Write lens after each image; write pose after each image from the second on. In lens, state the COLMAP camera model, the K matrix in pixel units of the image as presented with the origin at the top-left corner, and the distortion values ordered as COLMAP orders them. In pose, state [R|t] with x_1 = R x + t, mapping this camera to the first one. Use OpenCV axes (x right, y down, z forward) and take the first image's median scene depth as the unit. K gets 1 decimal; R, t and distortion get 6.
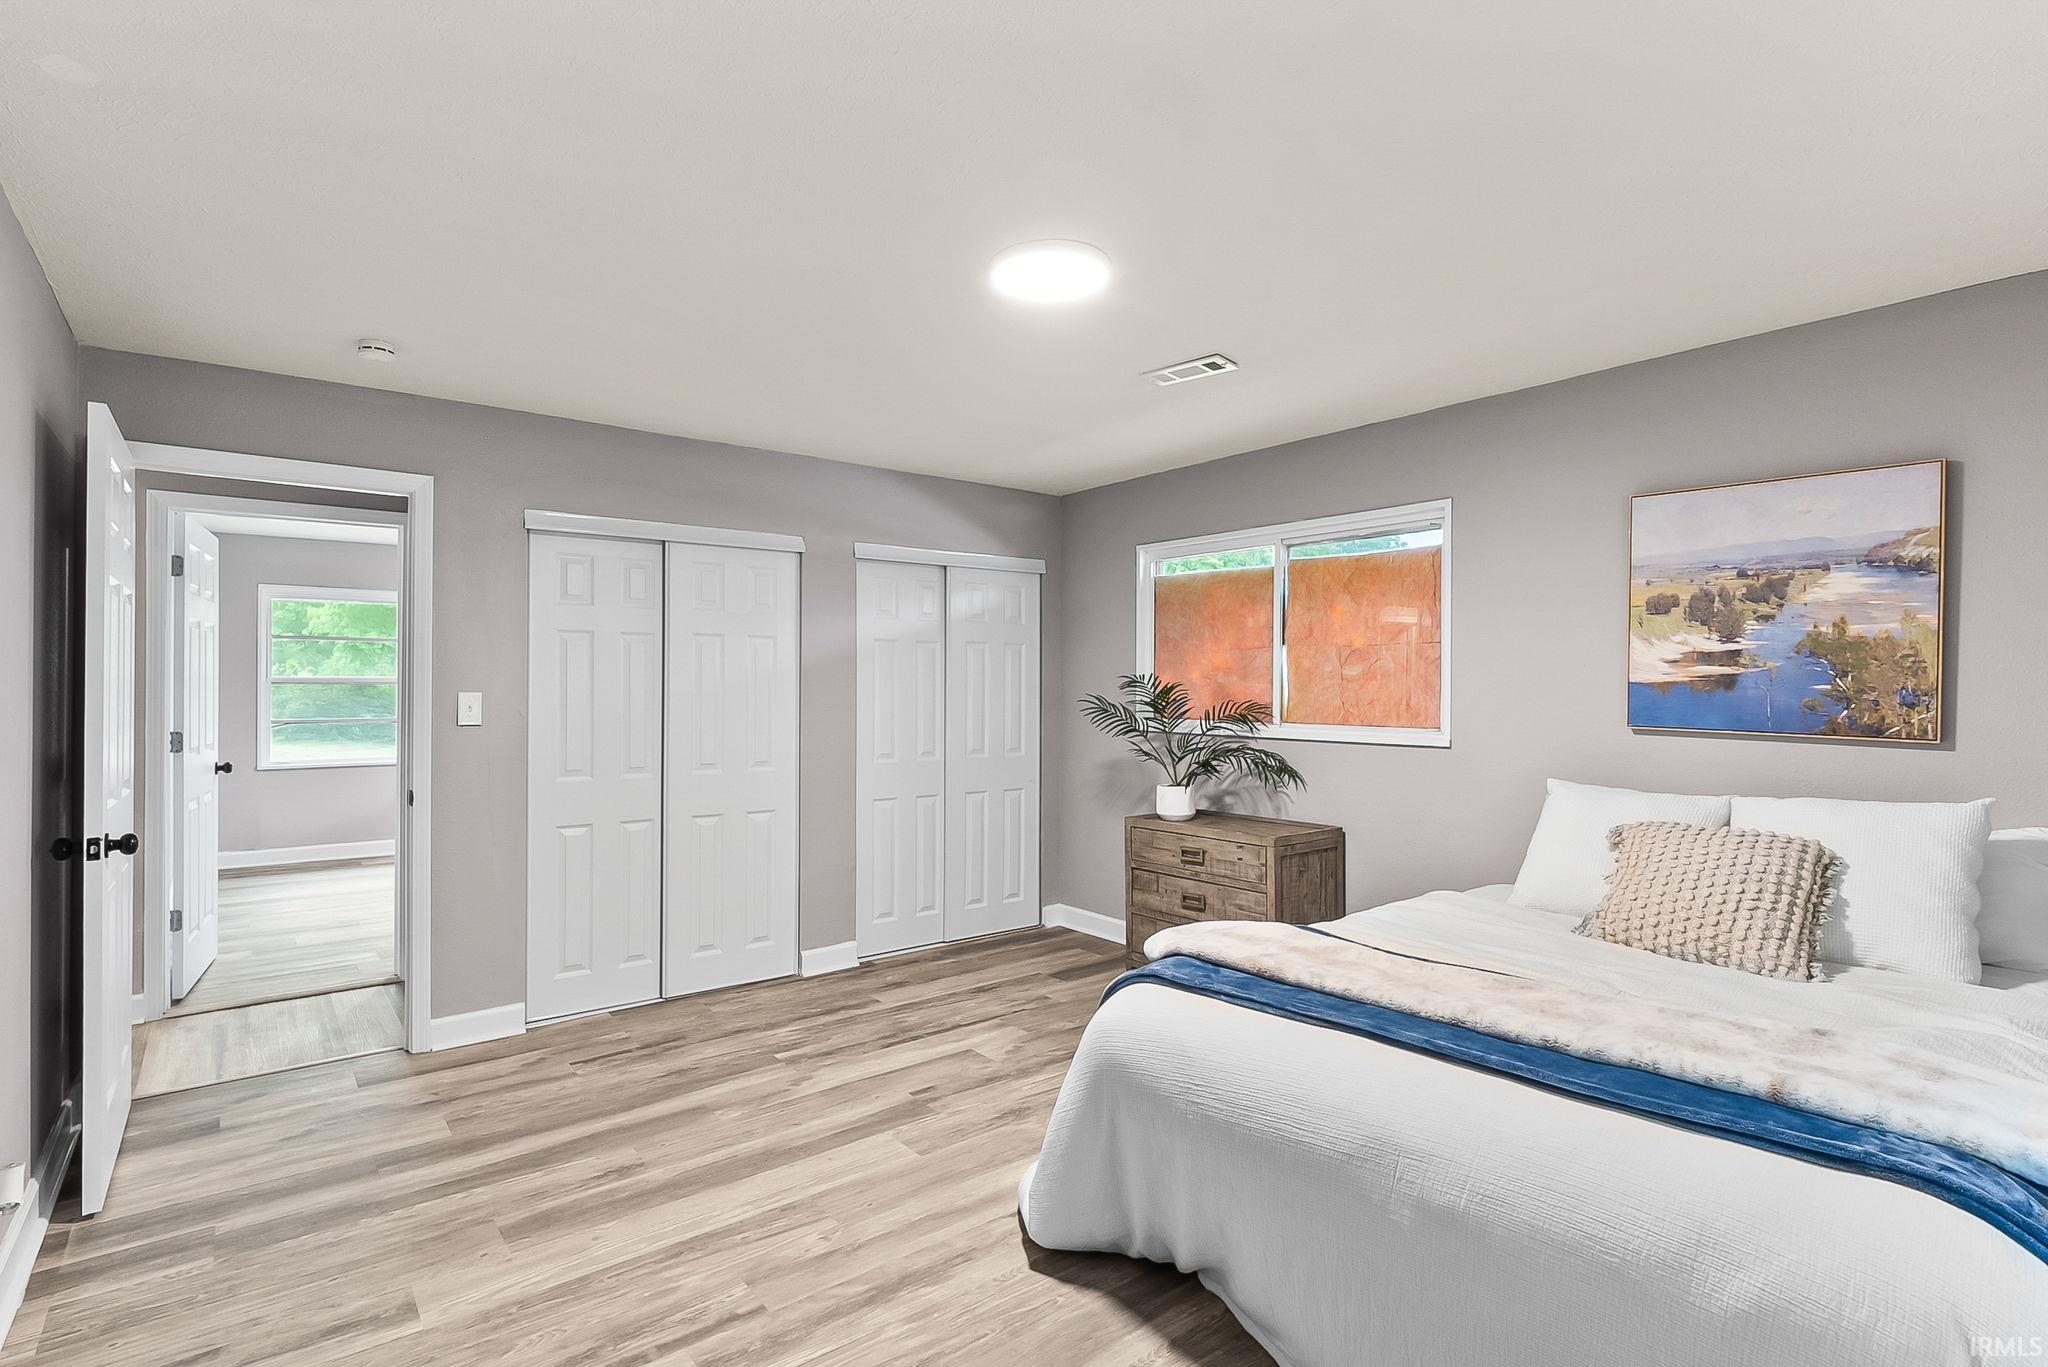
lens RADIAL K [[982.5, 0, 1010.6], [0, 982.5, 682.5], [0, 0, 1]] dist [-0.010027, -0.000729]
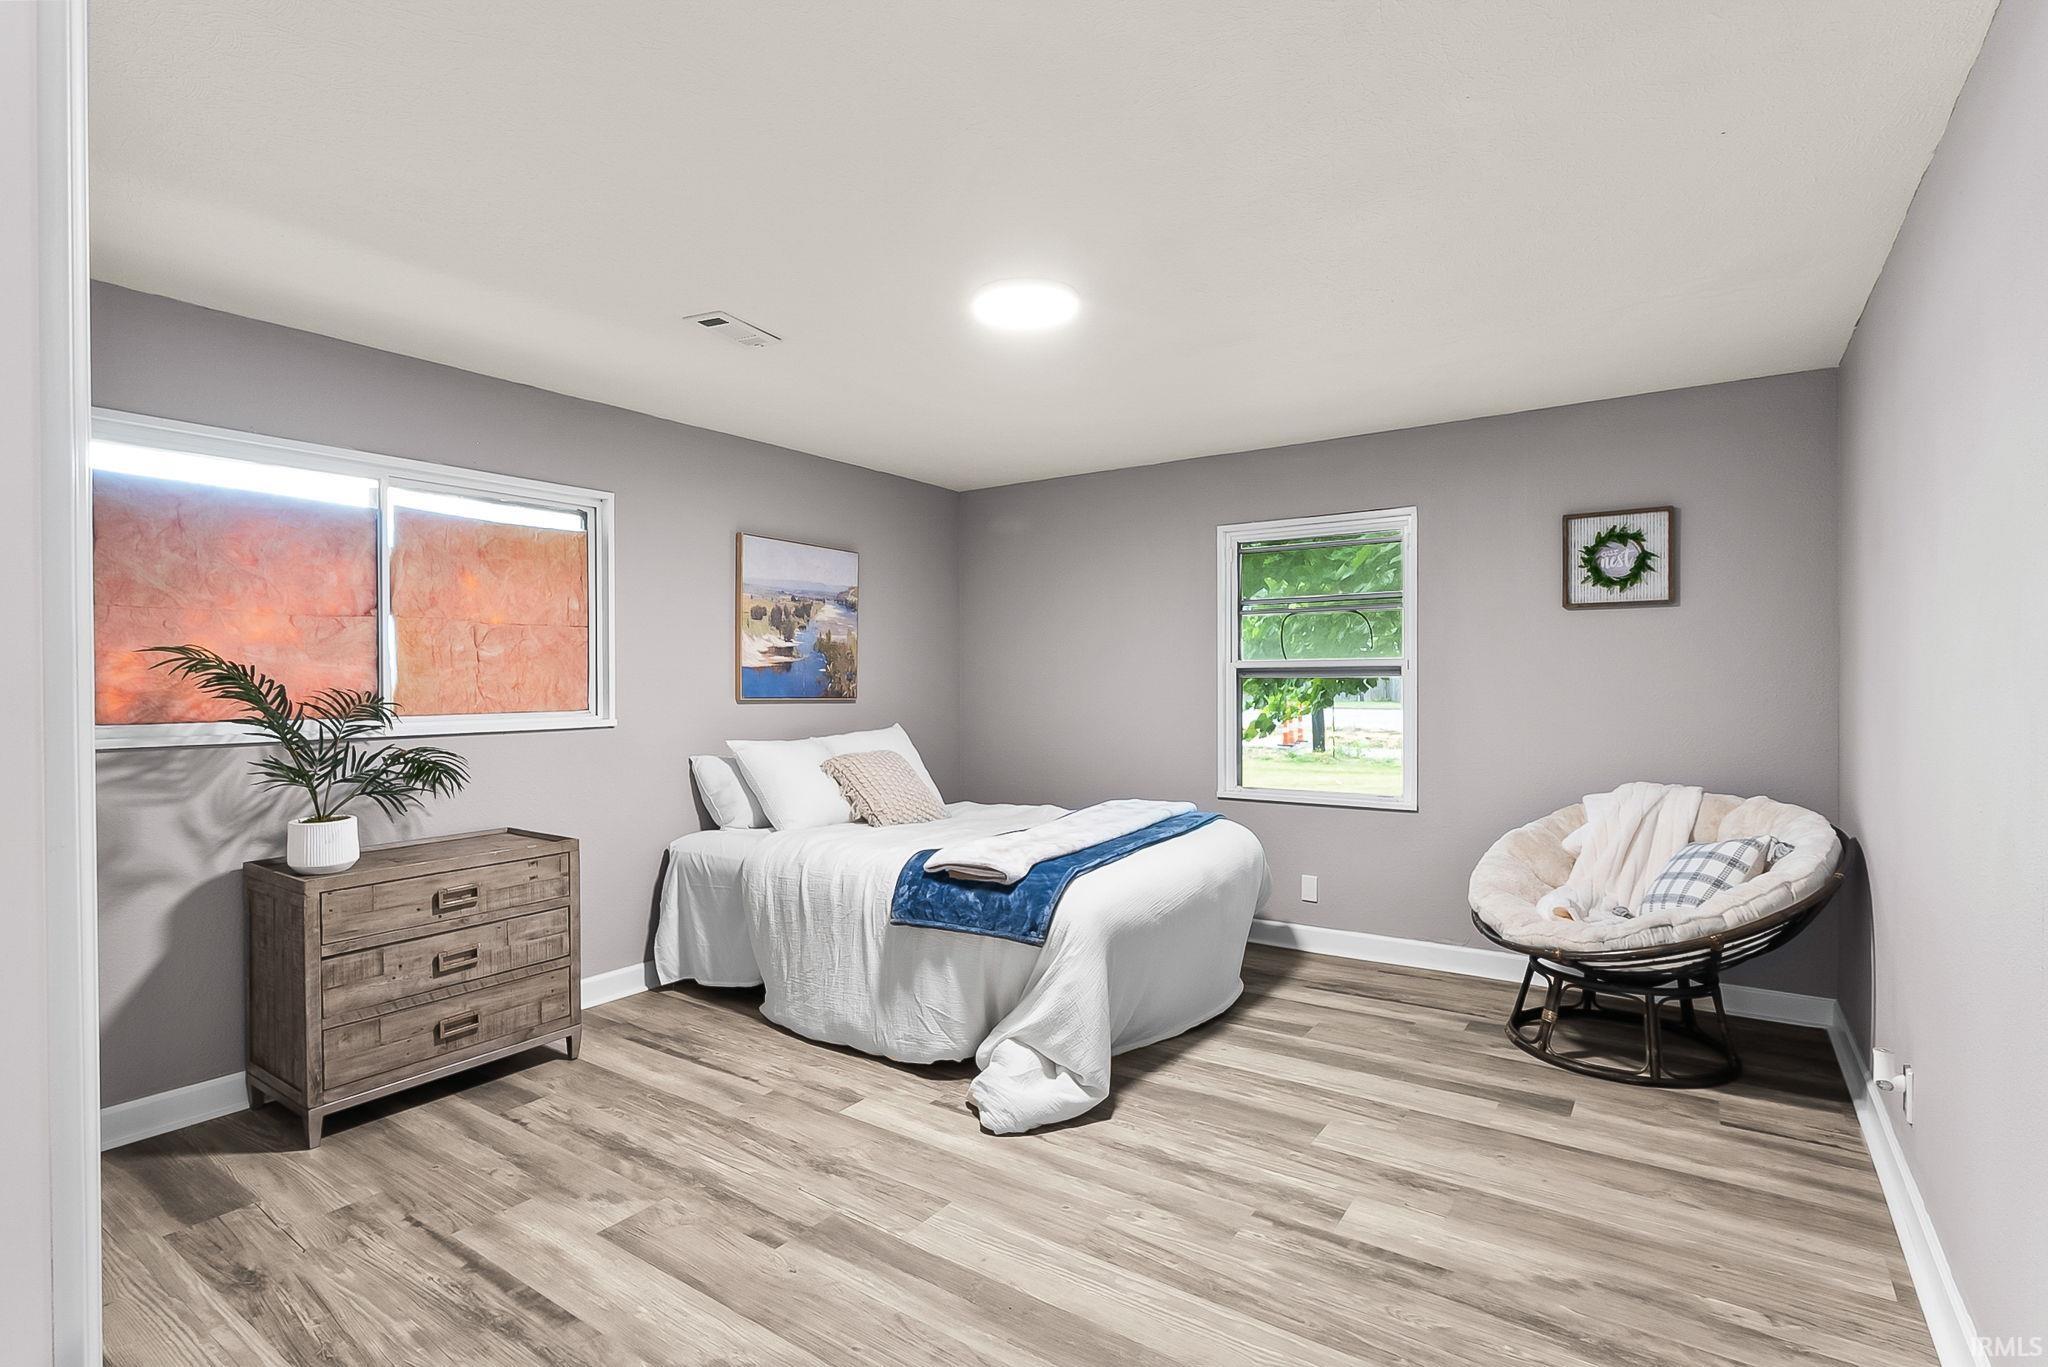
lens RADIAL K [[982.5, 0, 1013.7], [0, 982.5, 681.6], [0, 0, 1]] dist [-0.010027, -0.000729]
pose [[-0.288614, -0.007742, 0.957414, -0.856340], [-0.001587, 0.999970, 0.007607, 0.010296], [-0.957444, 0.000676, -0.288618, 1.089457]]
